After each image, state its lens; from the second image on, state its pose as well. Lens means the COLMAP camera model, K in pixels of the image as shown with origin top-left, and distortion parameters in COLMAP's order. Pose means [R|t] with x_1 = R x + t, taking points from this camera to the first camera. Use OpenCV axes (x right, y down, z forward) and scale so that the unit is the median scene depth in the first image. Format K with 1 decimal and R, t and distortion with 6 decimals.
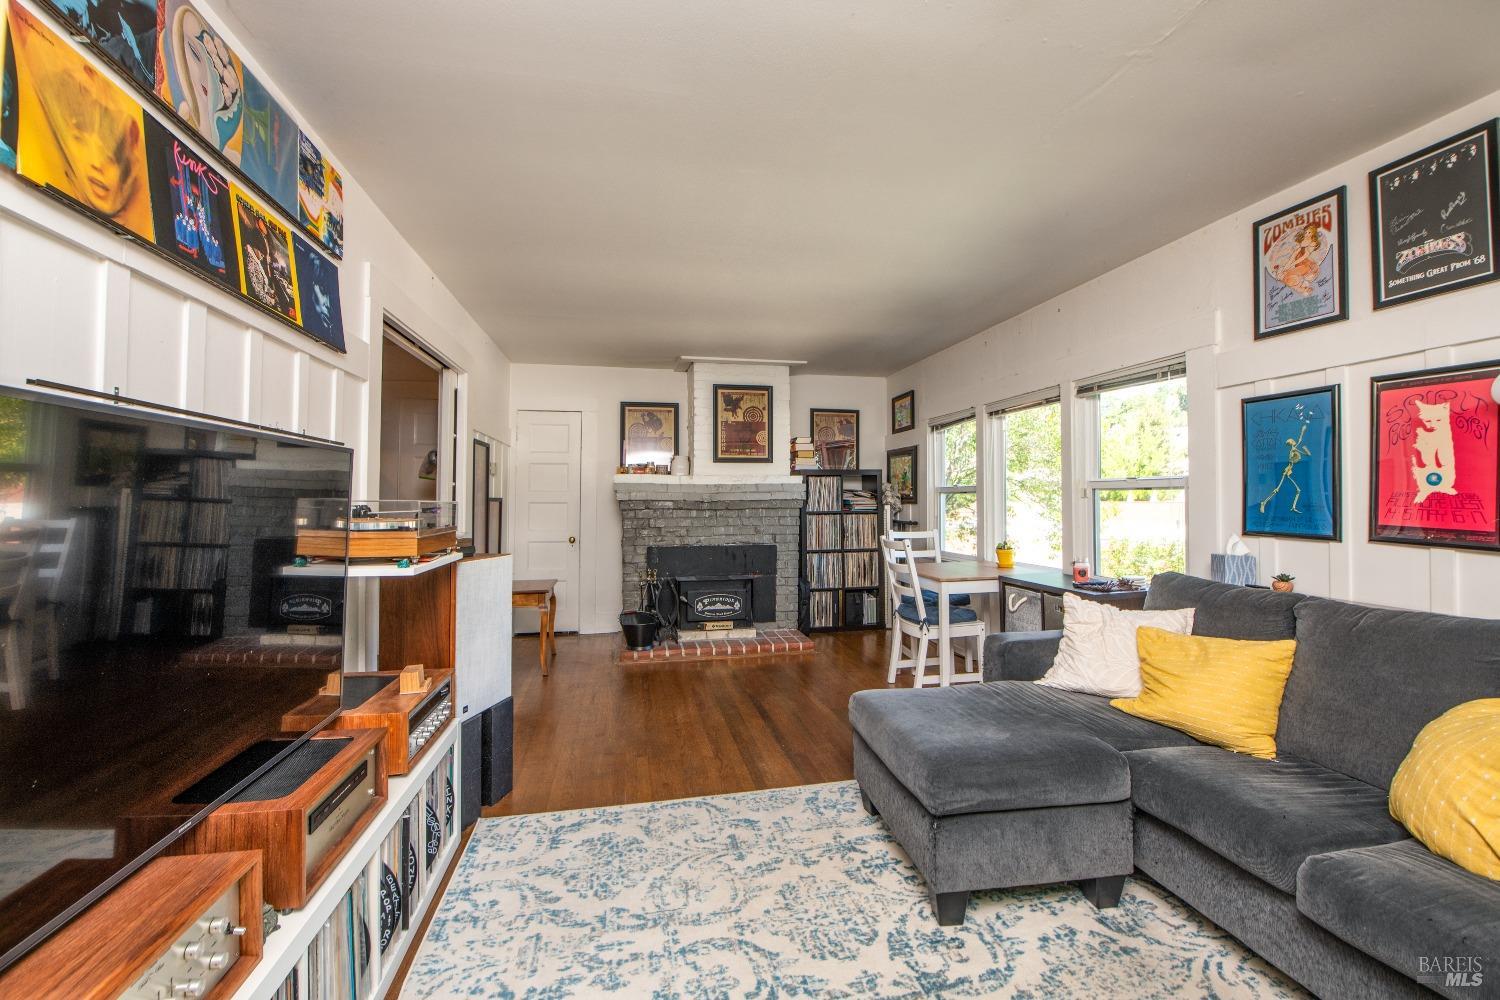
lens RADIAL K [[625.8, 0, 750.0], [0, 625.8, 500.0], [0, 0, 1]] dist [-0.032186, -0.000175]
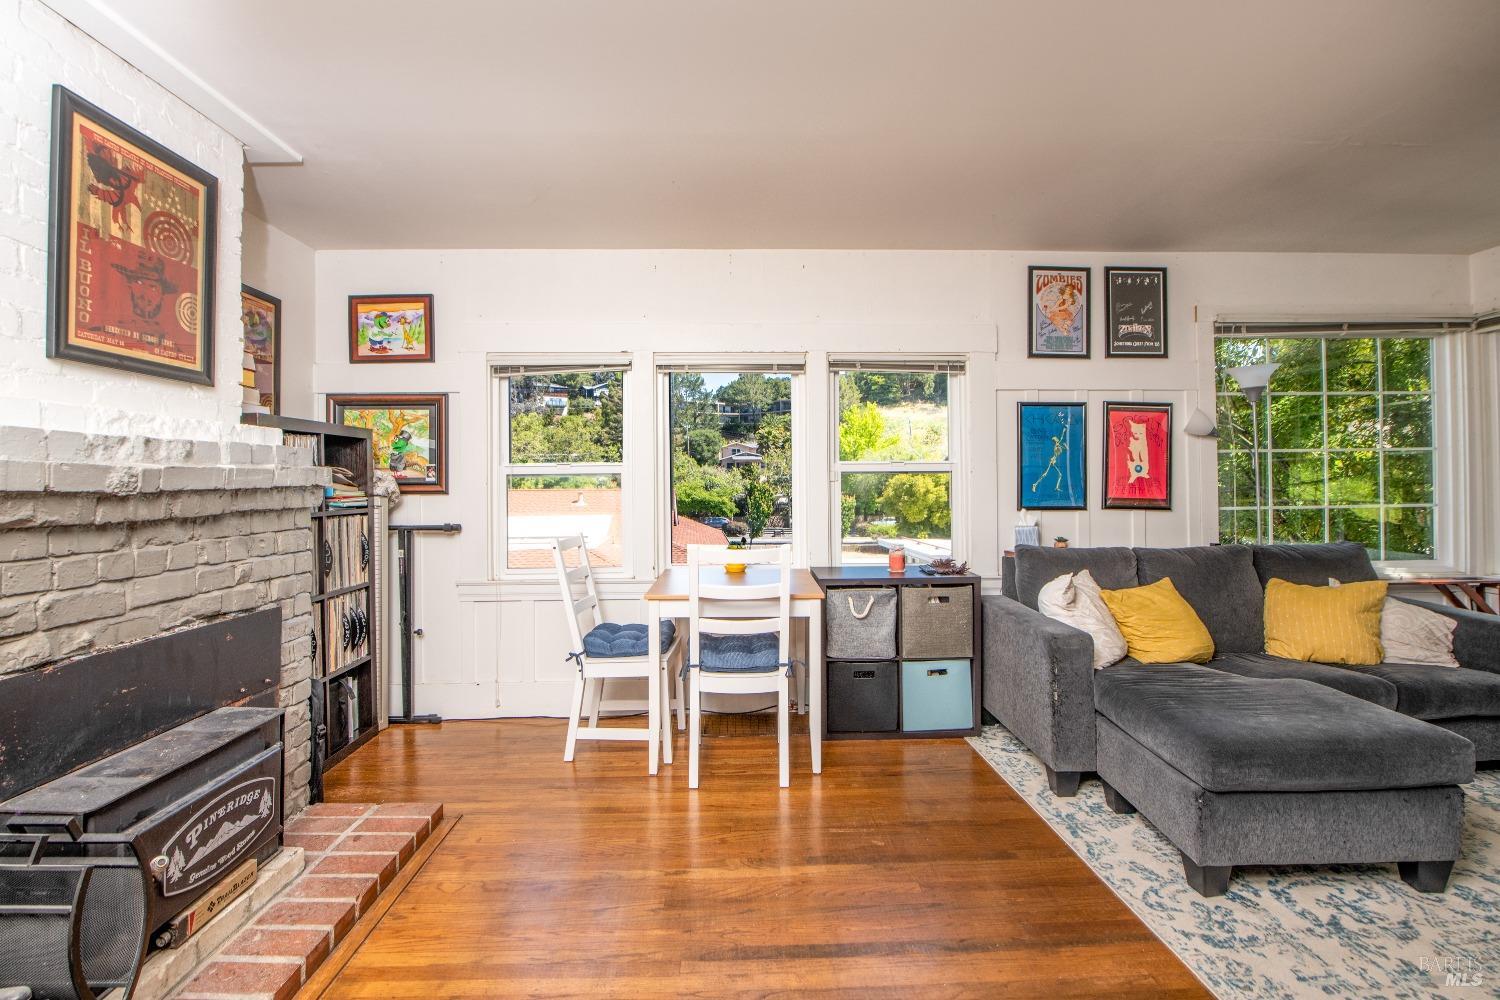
lens RADIAL K [[665.4, 0, 750.9], [0, 665.4, 490.9], [0, 0, 1]] dist [-0.019424, -0.000099]
pose [[0.155434, -0.009875, 0.987797, -0.726320], [0.007935, 0.999930, 0.008748, 0.001699], [-0.987814, 0.006479, 0.155501, 1.540274]]
